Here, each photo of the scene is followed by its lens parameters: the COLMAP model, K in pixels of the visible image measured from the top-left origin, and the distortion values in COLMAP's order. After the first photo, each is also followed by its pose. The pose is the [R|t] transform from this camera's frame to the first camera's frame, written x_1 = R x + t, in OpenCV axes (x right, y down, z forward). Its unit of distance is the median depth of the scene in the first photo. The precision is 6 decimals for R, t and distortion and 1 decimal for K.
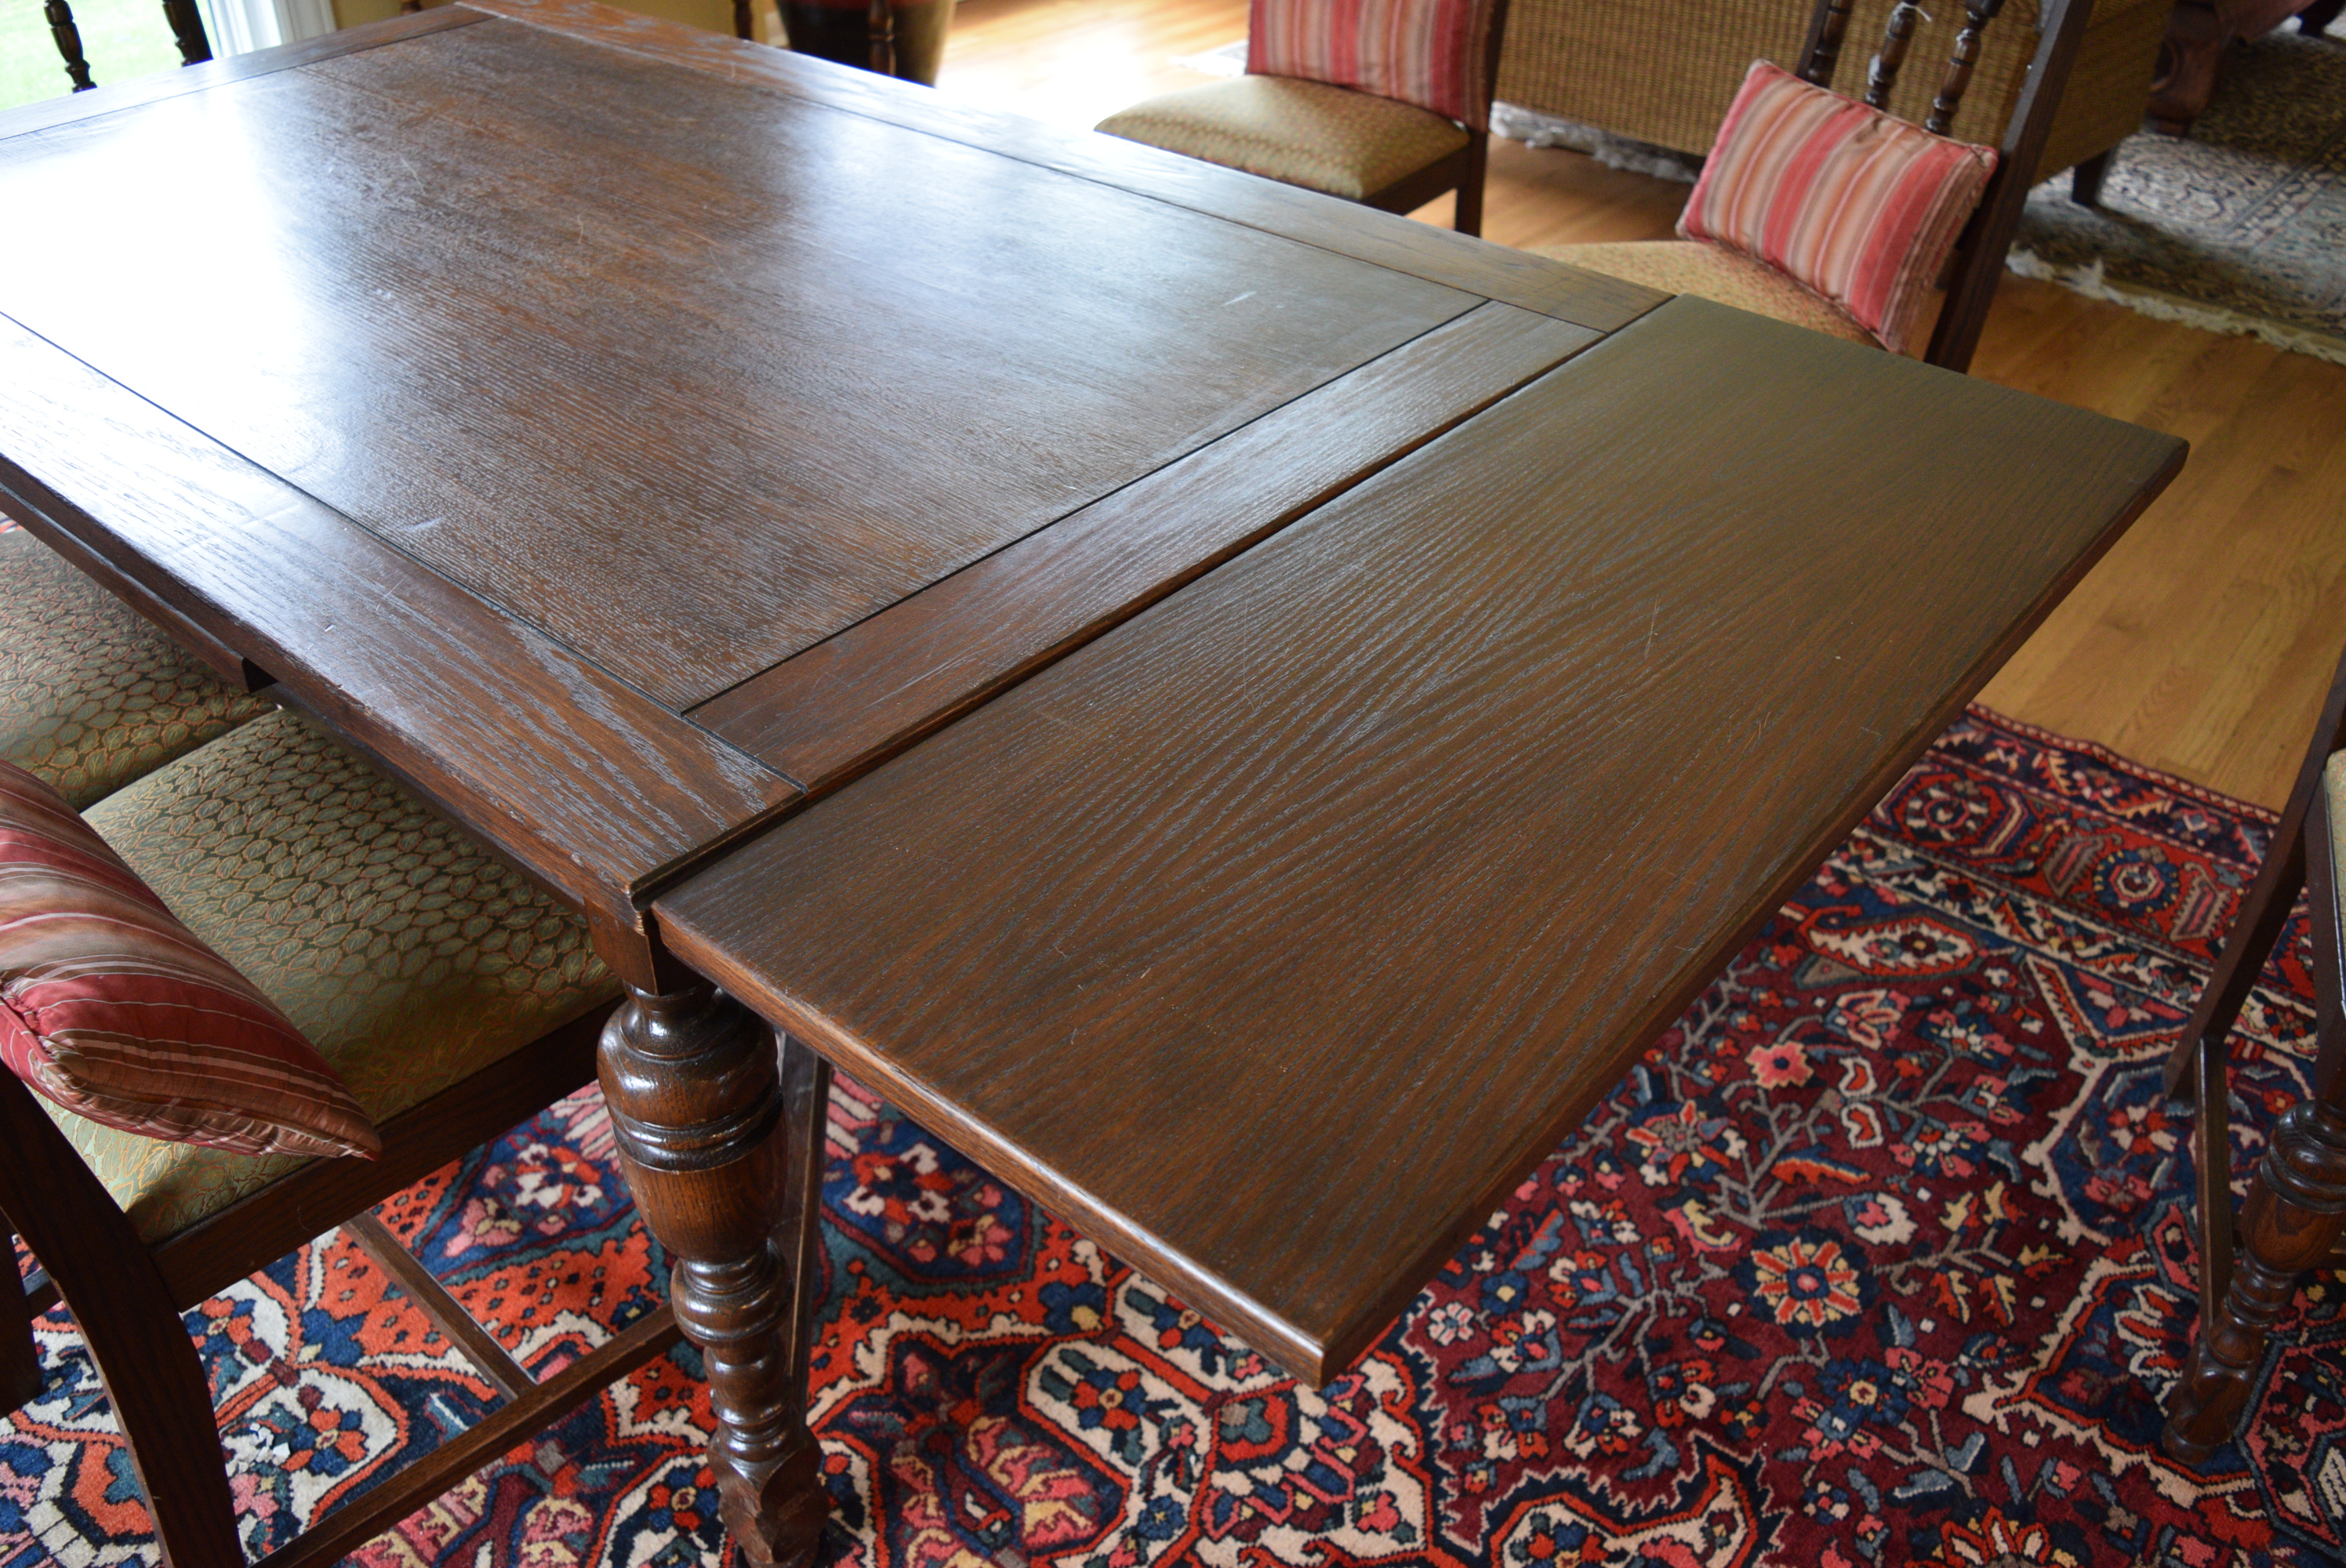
lens RADIAL K [[1916.1, 0, 1177.3], [0, 1916.1, 787.9], [0, 0, 1]] dist [-0.074959, 0.017648]
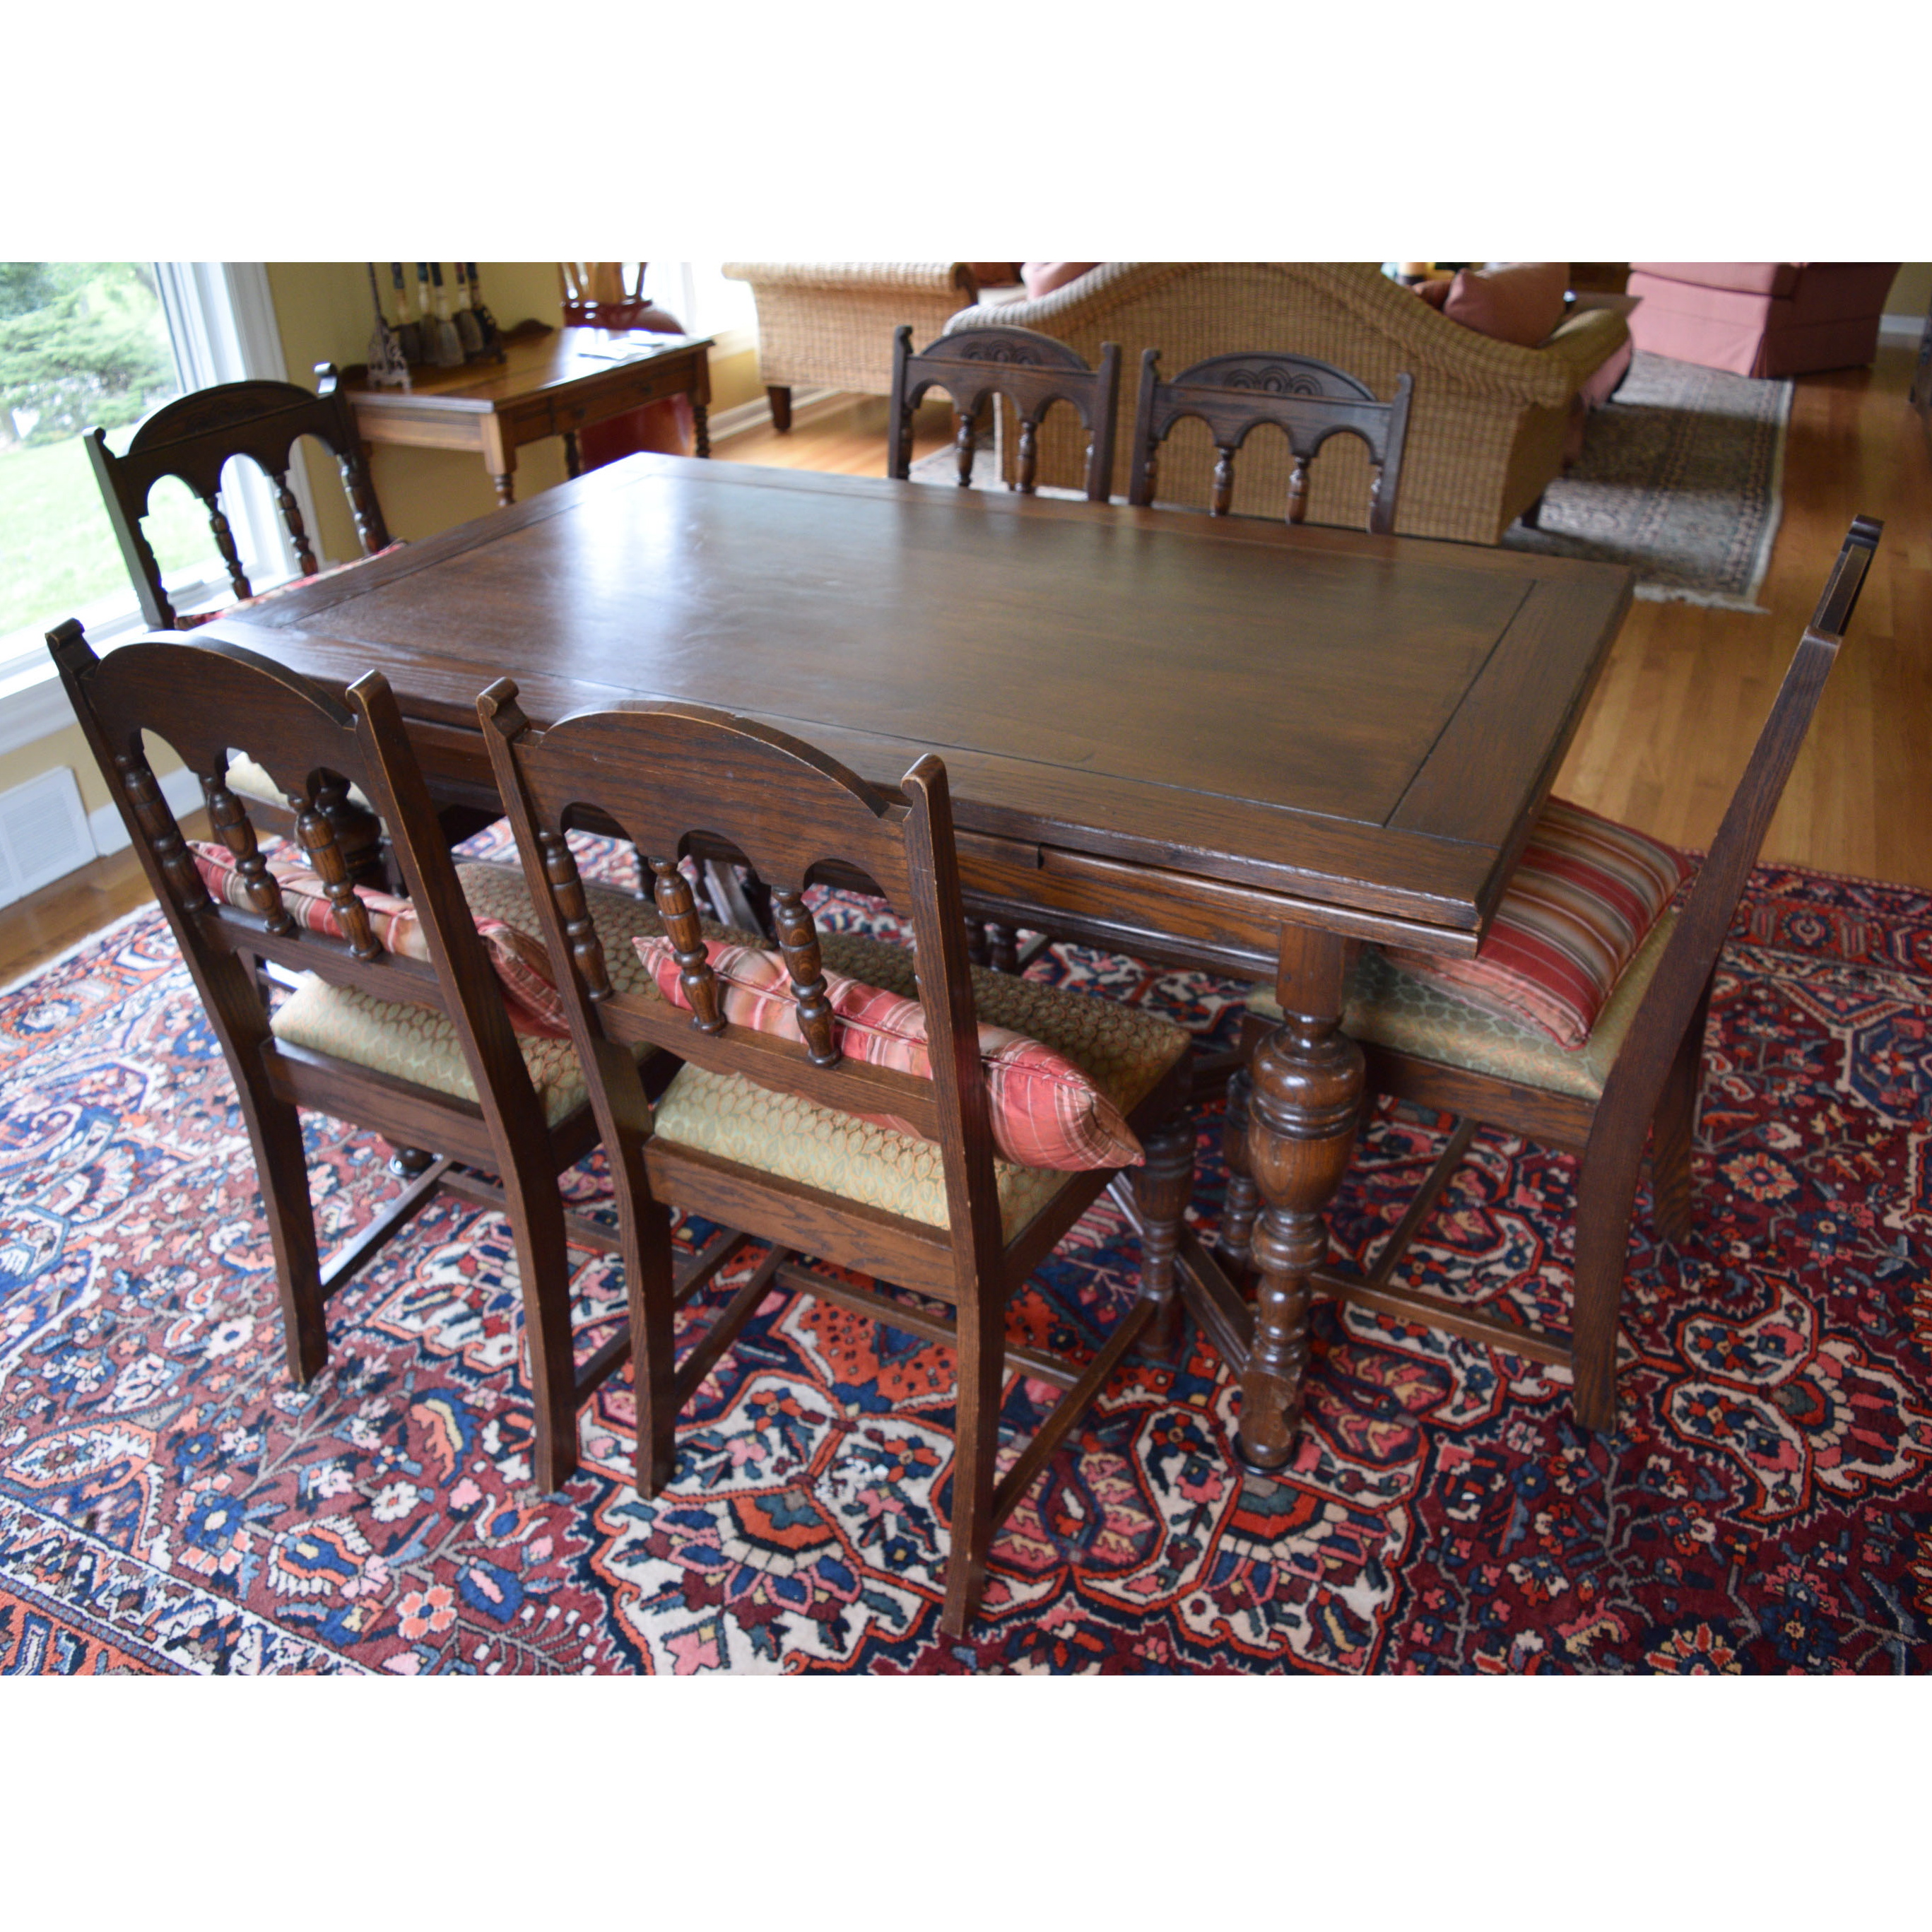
lens RADIAL K [[1636.1, 0, 958.3], [0, 1636.1, 961.1], [0, 0, 1]] dist [-0.070904, 0.018749]
pose [[0.968430, -0.144478, 0.203147, -0.588183], [0.162476, 0.983872, -0.074818, 0.082599], [-0.189061, 0.105463, 0.976286, -0.203199]]
